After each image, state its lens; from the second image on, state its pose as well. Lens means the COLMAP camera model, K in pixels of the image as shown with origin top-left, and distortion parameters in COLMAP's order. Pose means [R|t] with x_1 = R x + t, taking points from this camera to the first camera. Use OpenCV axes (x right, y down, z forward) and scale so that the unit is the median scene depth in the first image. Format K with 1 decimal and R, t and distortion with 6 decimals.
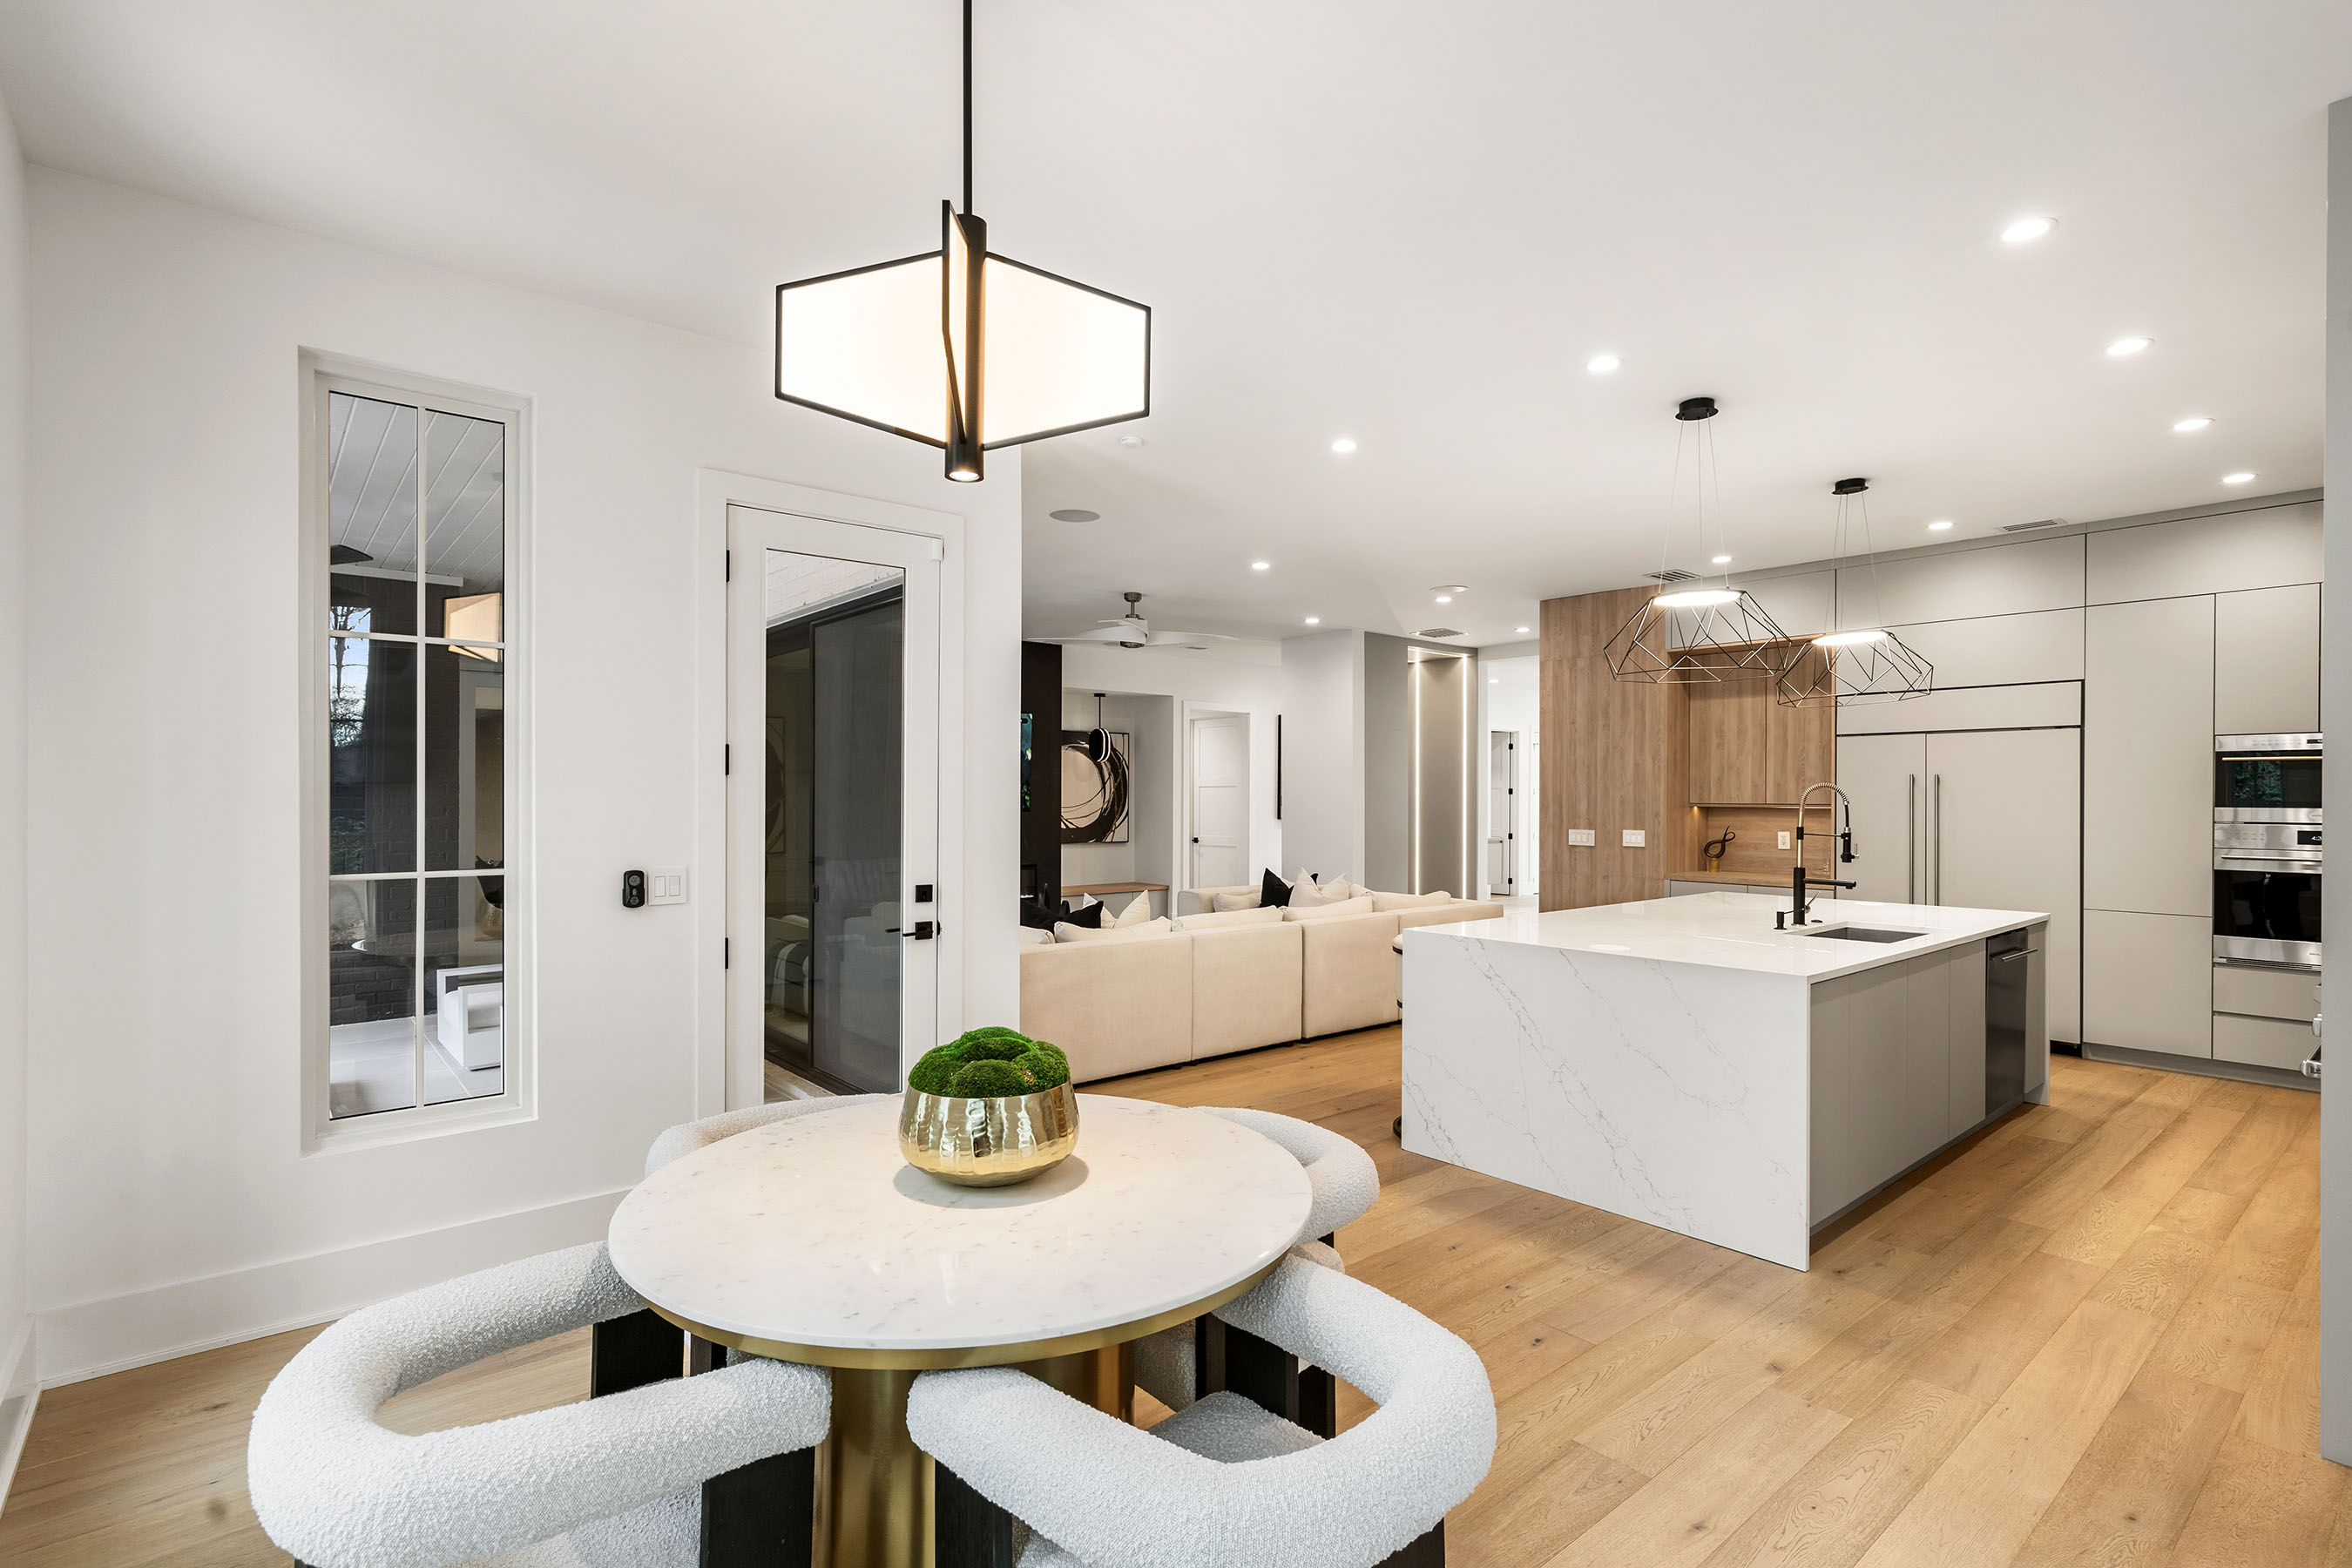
lens RADIAL K [[1122.9, 0, 1168.4], [0, 1122.9, 803.6], [0, 0, 1]] dist [0.003217, 0.000957]
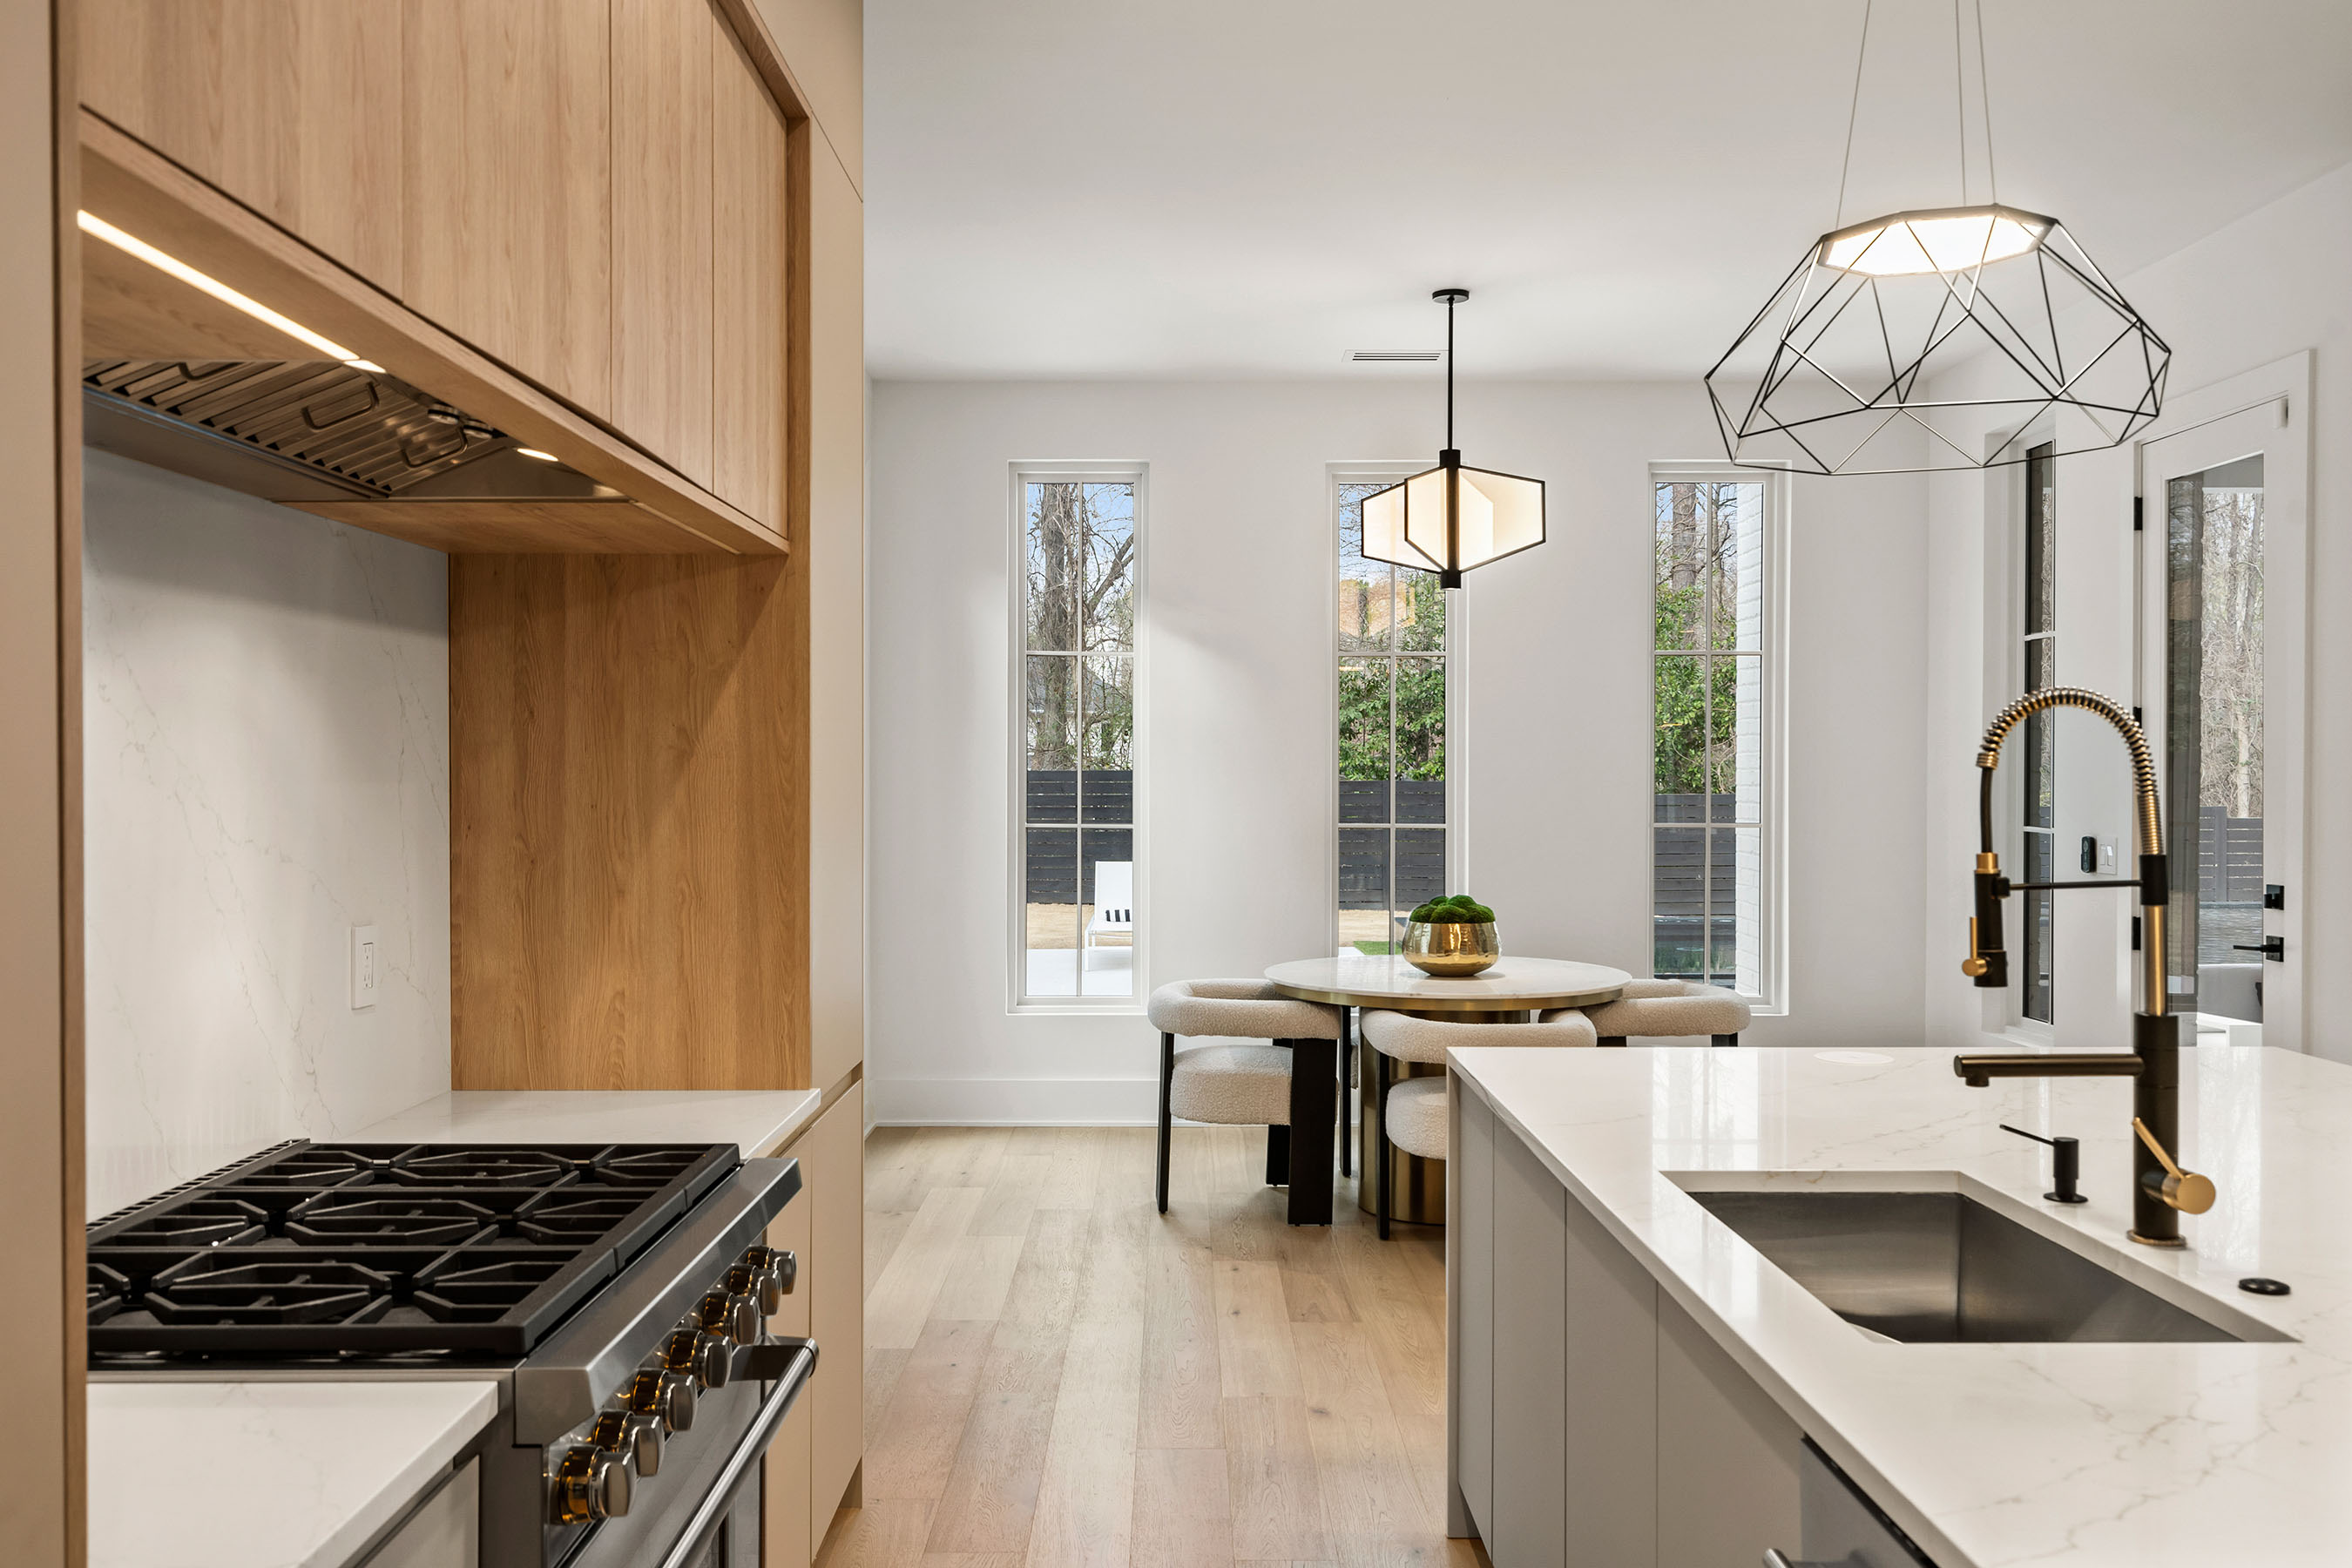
lens RADIAL K [[1886.4, 0, 1177.7], [0, 1886.4, 798.2], [0, 0, 1]] dist [0.004625, 0.004715]
pose [[-0.642597, 0.007757, -0.766165, 0.628035], [-0.006765, 0.999852, 0.015797, 0.001569], [0.766175, 0.015334, -0.642449, 0.671825]]
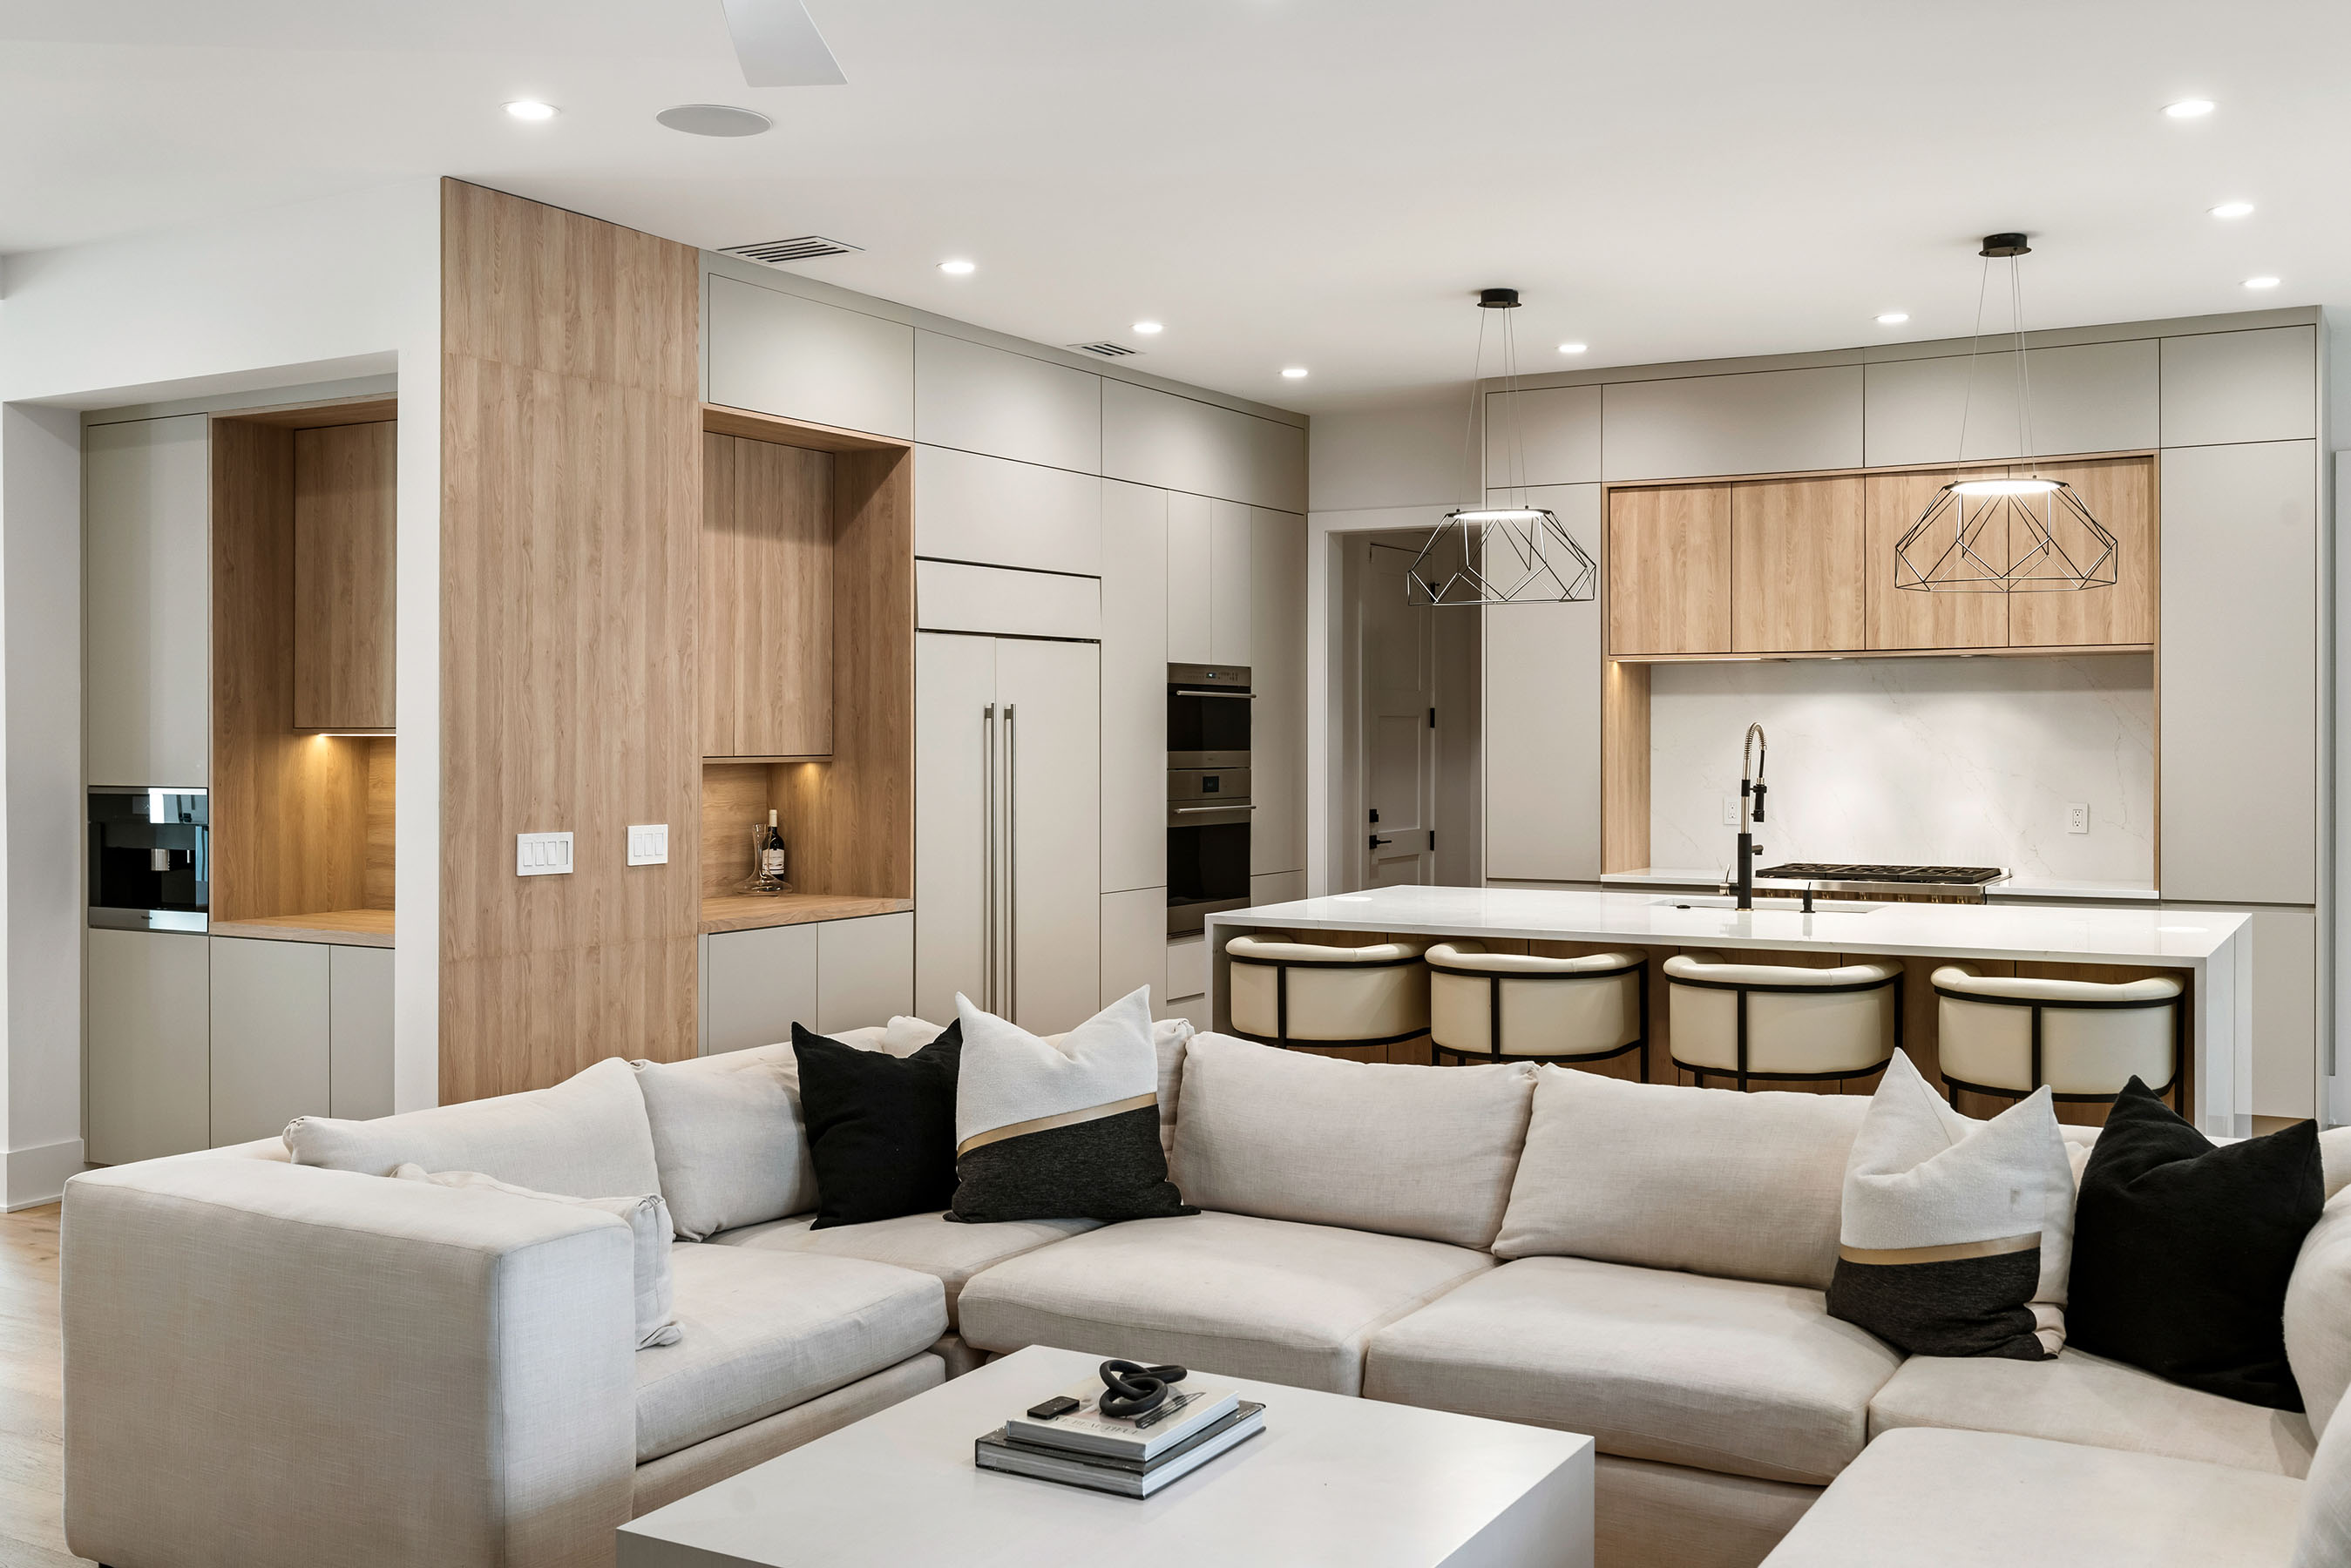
lens RADIAL K [[2245.7, 0, 1164.9], [0, 2245.7, 736.0], [0, 0, 1]] dist [-0.004904, 0.000000]
pose [[-0.347231, -0.002164, 0.937777, -0.432371], [0.007556, 0.999958, 0.005105, -0.011854], [-0.937749, 0.008859, -0.347200, 1.144778]]
